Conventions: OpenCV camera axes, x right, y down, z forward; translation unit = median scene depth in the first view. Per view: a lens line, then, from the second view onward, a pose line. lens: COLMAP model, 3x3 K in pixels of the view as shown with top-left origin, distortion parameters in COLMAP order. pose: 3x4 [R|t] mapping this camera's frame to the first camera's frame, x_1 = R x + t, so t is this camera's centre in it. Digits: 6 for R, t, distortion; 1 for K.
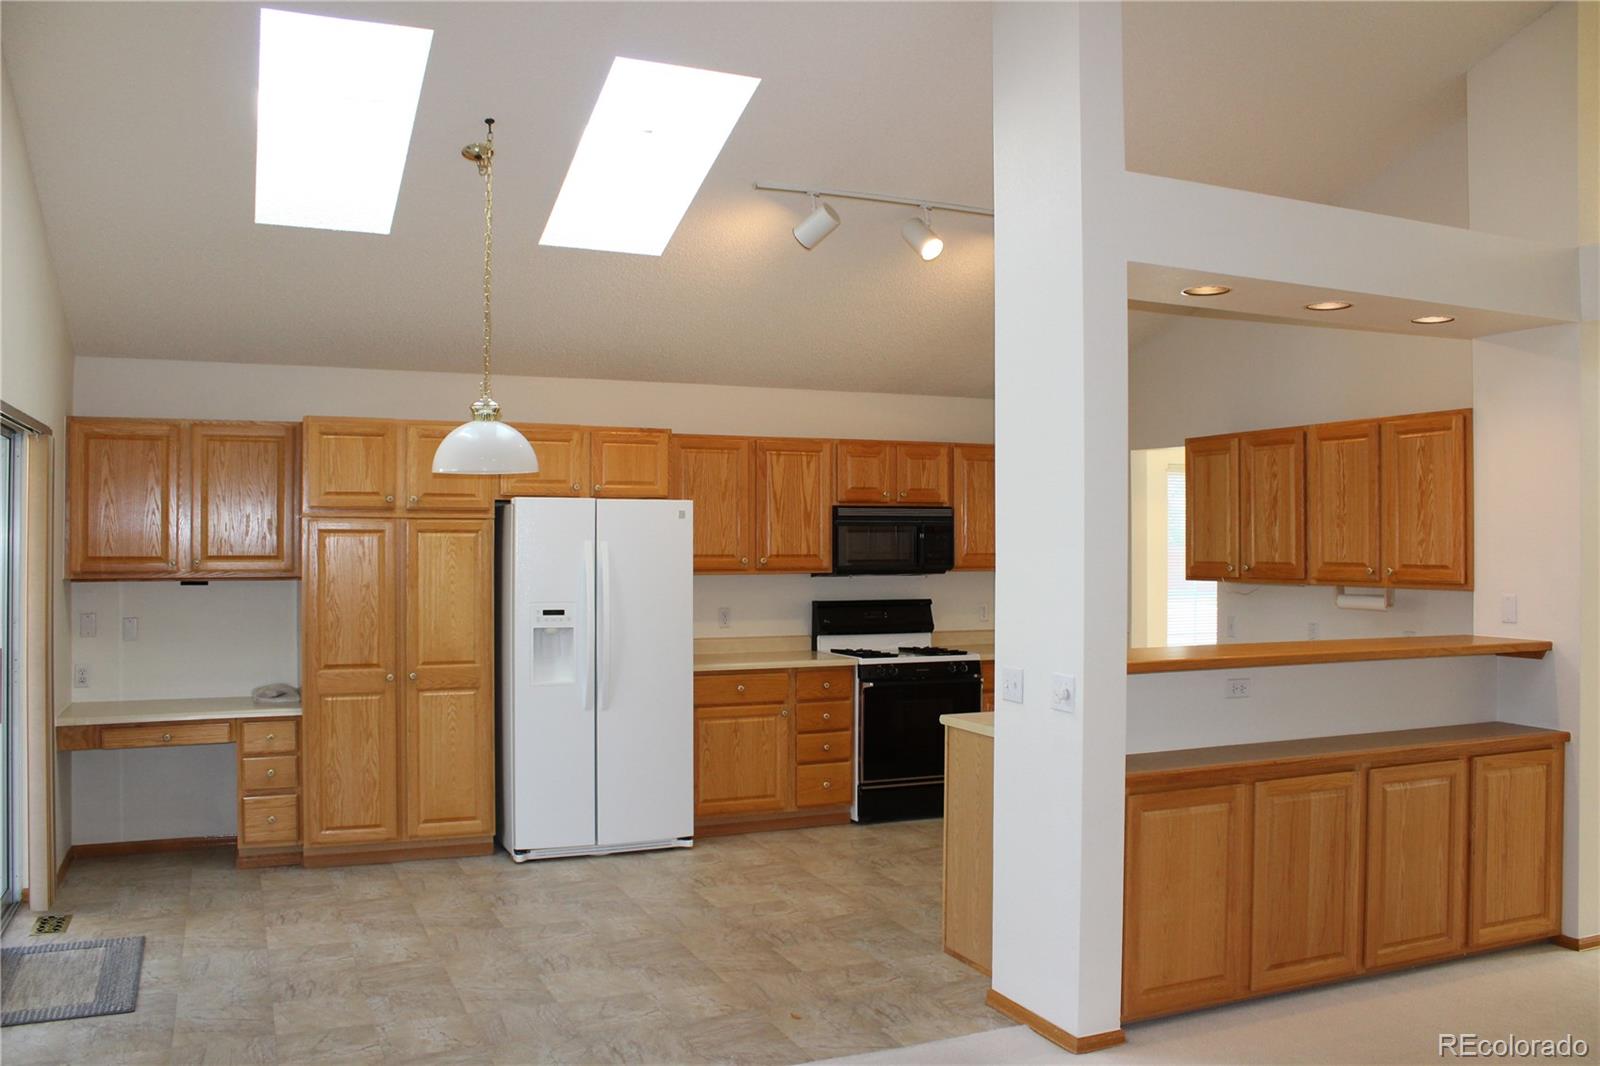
lens RADIAL K [[1325.7, 0, 793.6], [0, 1325.7, 533.1], [0, 0, 1]] dist [-0.144291, 0.101124]
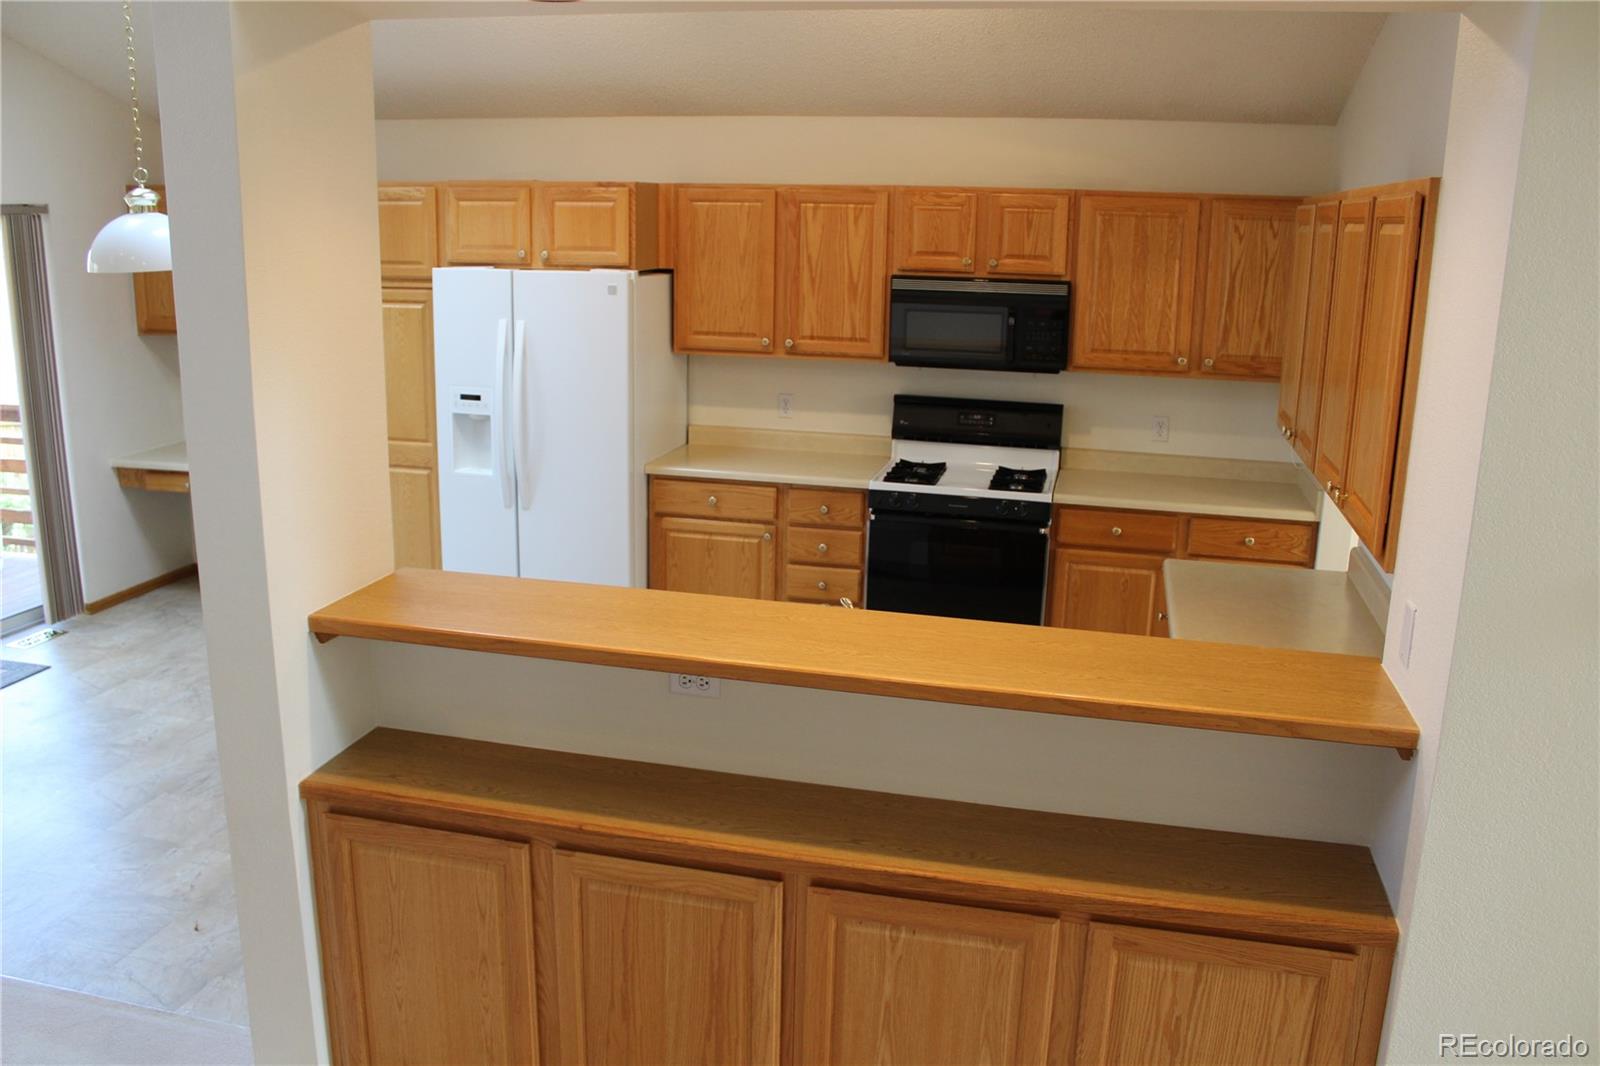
lens RADIAL K [[1325.7, 0, 783.9], [0, 1325.7, 538.0], [0, 0, 1]] dist [-0.144291, 0.101124]
pose [[0.794458, 0.161332, -0.585498, 0.497248], [-0.014058, 0.968698, 0.247845, -0.067960], [0.607156, -0.188671, 0.771858, 0.390128]]
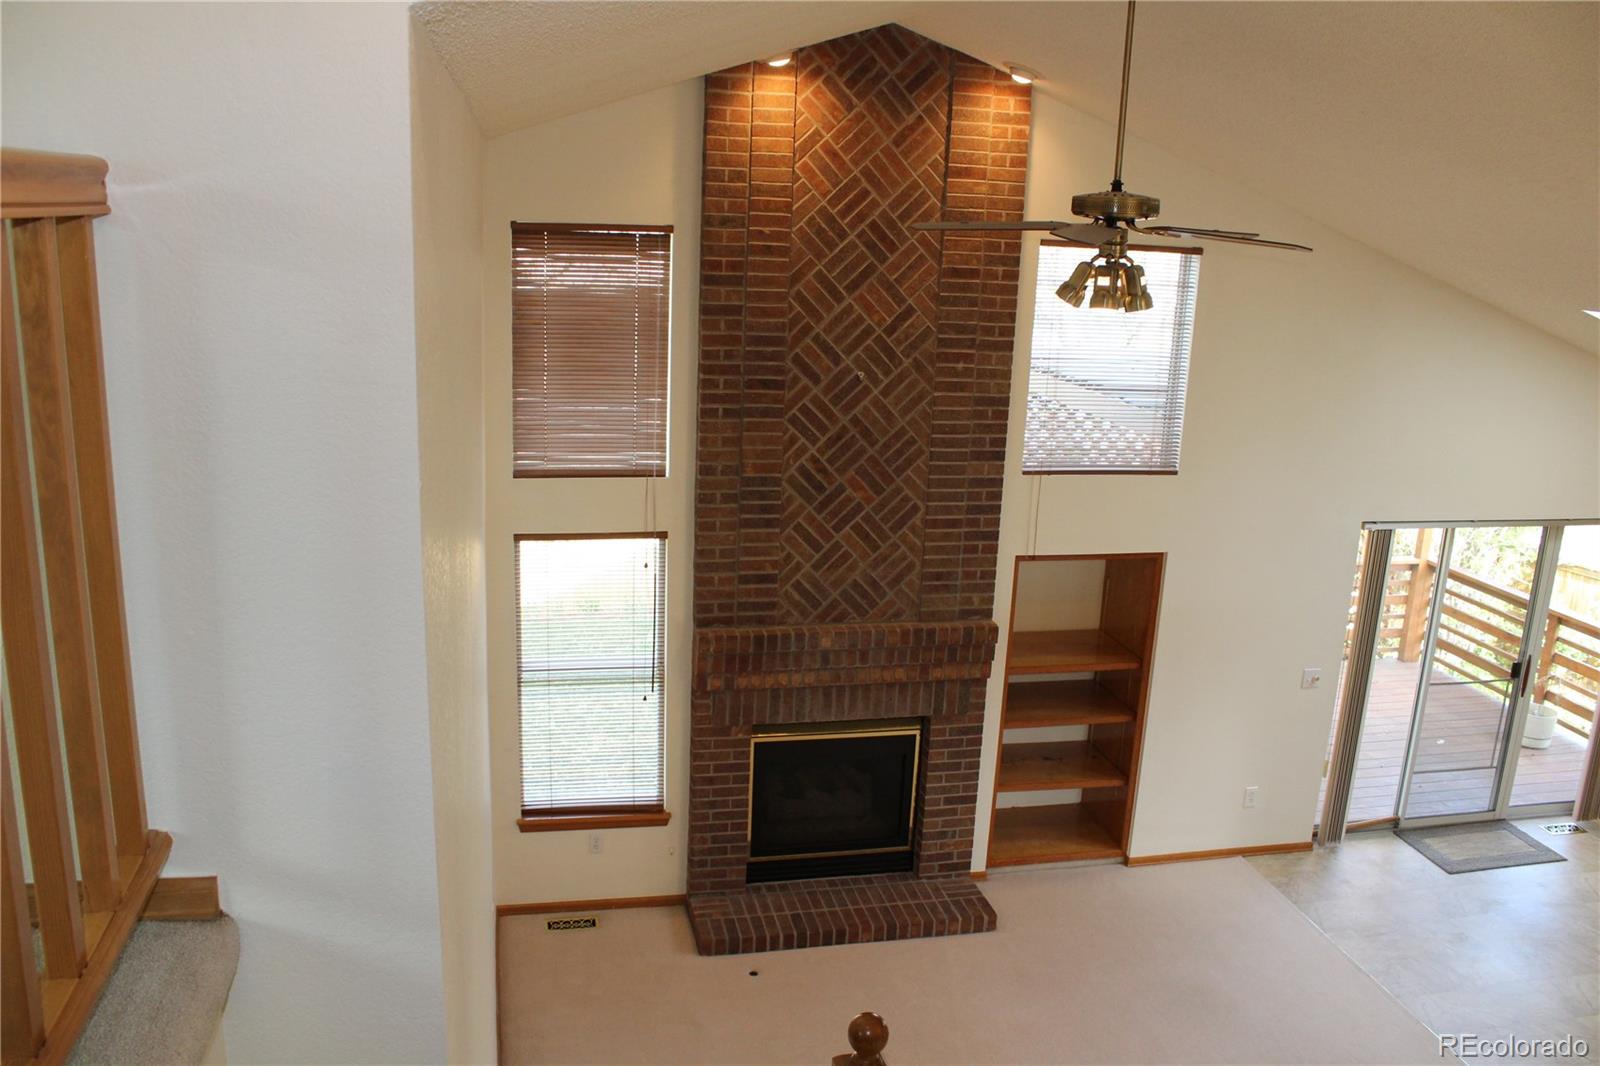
lens RADIAL K [[1325.7, 0, 801.6], [0, 1325.7, 534.4], [0, 0, 1]] dist [-0.144291, 0.101124]
pose [[-0.186327, 0.228450, -0.955559, 0.769296], [-0.034958, 0.970434, 0.238823, -0.296679], [0.981866, 0.077904, -0.172832, 0.235216]]
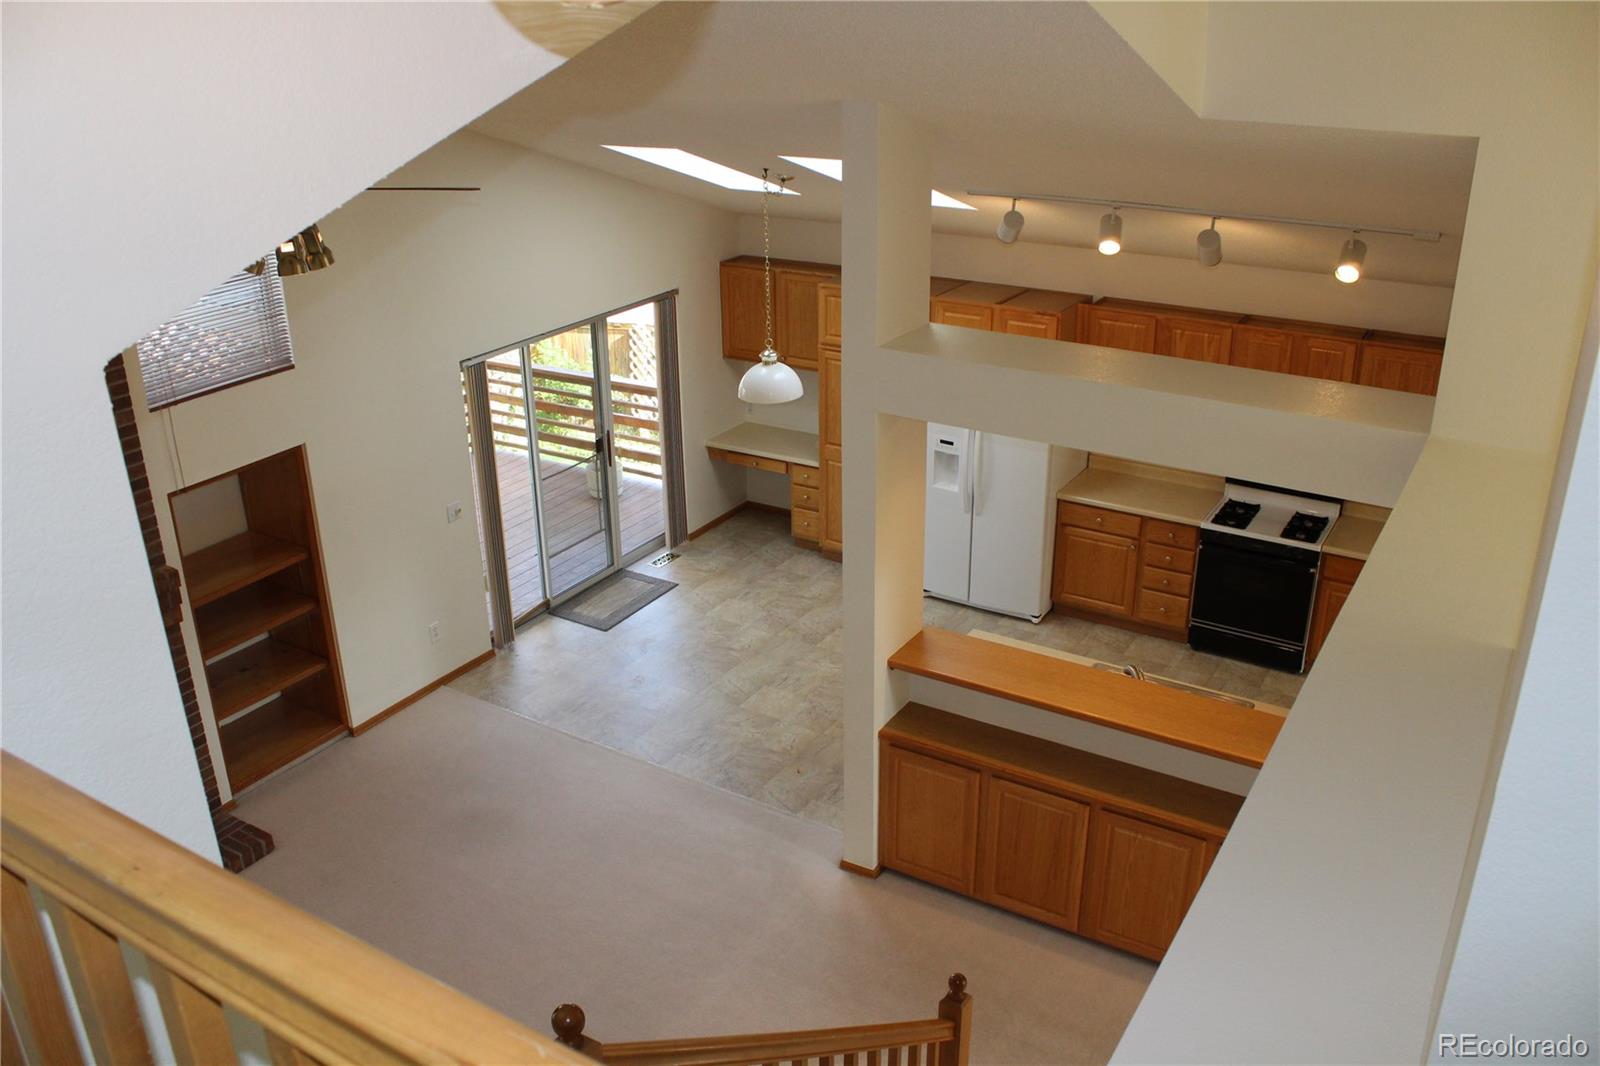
lens RADIAL K [[1325.7, 0, 789.5], [0, 1325.7, 536.3], [0, 0, 1]] dist [-0.144291, 0.101124]
pose [[0.567237, 0.312469, -0.761974, 0.777444], [0.024043, 0.918549, 0.394576, -0.382791], [0.823203, -0.242138, 0.513522, 0.104119]]
